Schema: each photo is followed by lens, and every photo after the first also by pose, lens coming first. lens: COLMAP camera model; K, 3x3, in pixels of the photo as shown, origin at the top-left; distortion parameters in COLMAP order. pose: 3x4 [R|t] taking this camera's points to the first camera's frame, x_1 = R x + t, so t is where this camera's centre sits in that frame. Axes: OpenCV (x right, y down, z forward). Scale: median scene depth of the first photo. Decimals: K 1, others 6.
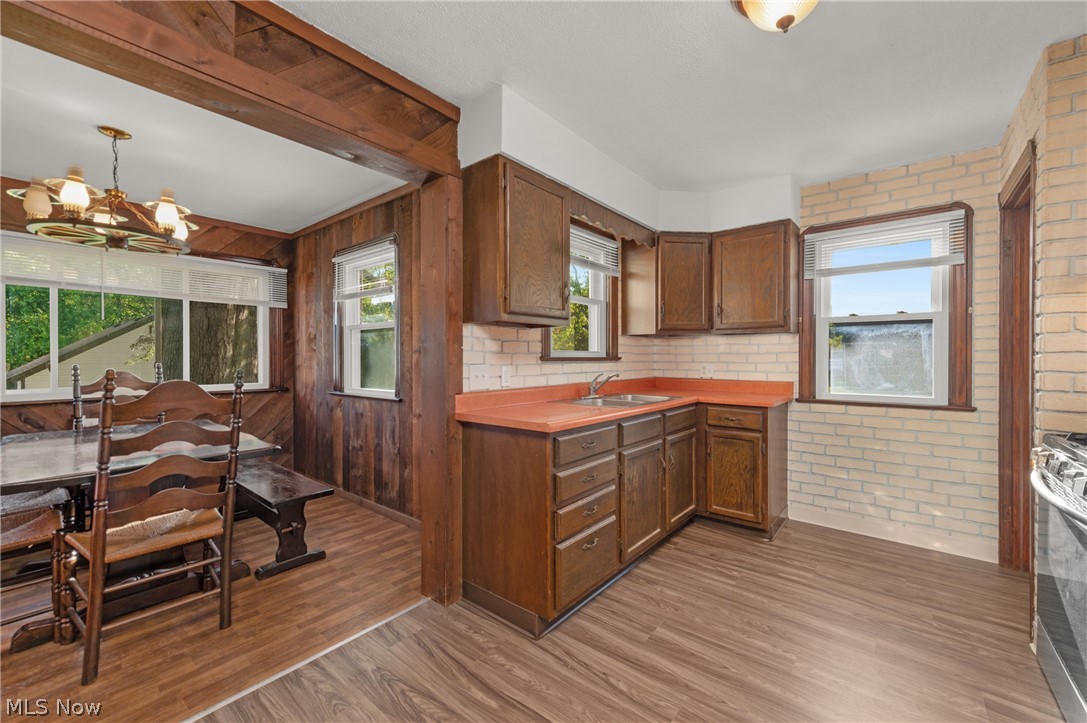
lens RADIAL K [[430.3, 0, 557.3], [0, 430.3, 361.1], [0, 0, 1]] dist [0.006579, -0.000392]
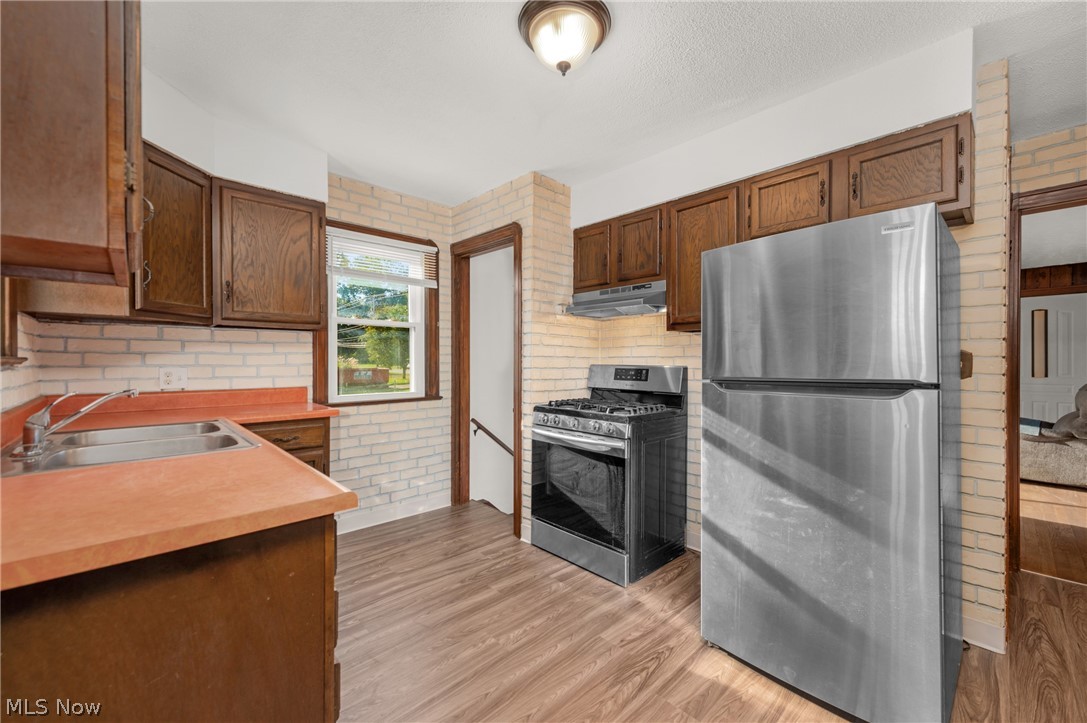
lens RADIAL K [[430.3, 0, 557.3], [0, 430.3, 361.1], [0, 0, 1]] dist [0.006579, -0.000392]
pose [[0.120493, -0.002528, 0.992711, -0.317458], [0.004747, 0.999987, 0.001970, -0.003845], [-0.992703, 0.004476, 0.120503, 0.459888]]
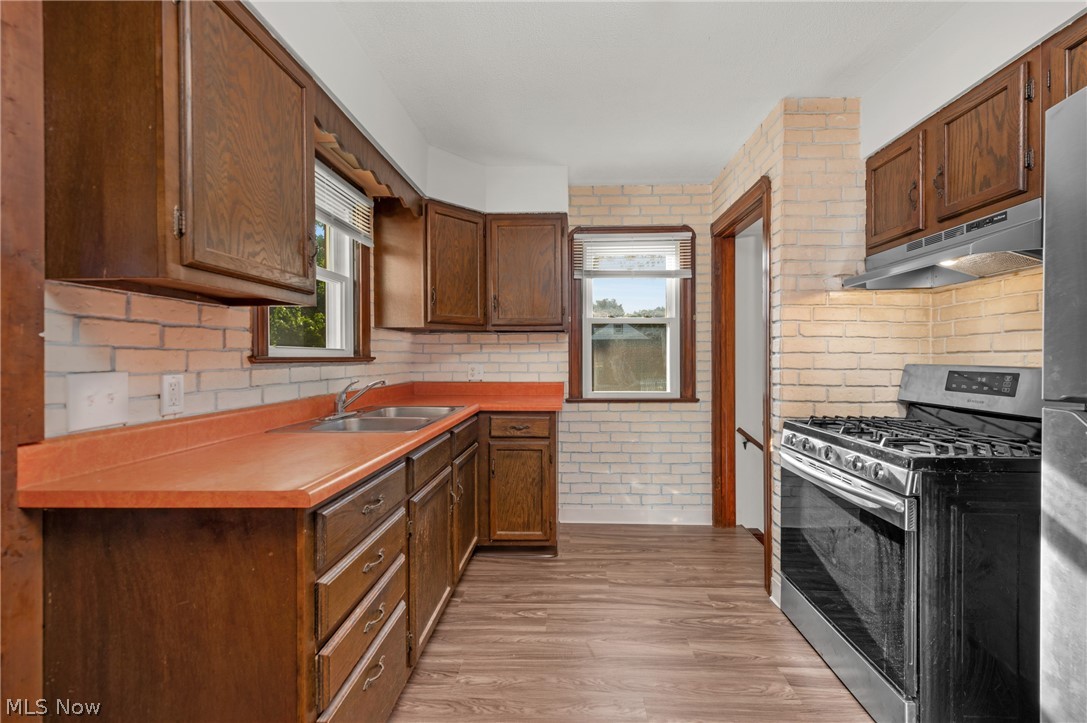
lens RADIAL K [[426.7, 0, 559.5], [0, 426.7, 358.6], [0, 0, 1]] dist [0.015548, -0.005022]
pose [[0.795113, -0.002923, 0.606455, -0.058107], [0.006008, 0.999977, -0.003057, -0.002855], [-0.606432, 0.006074, 0.795112, 0.279310]]
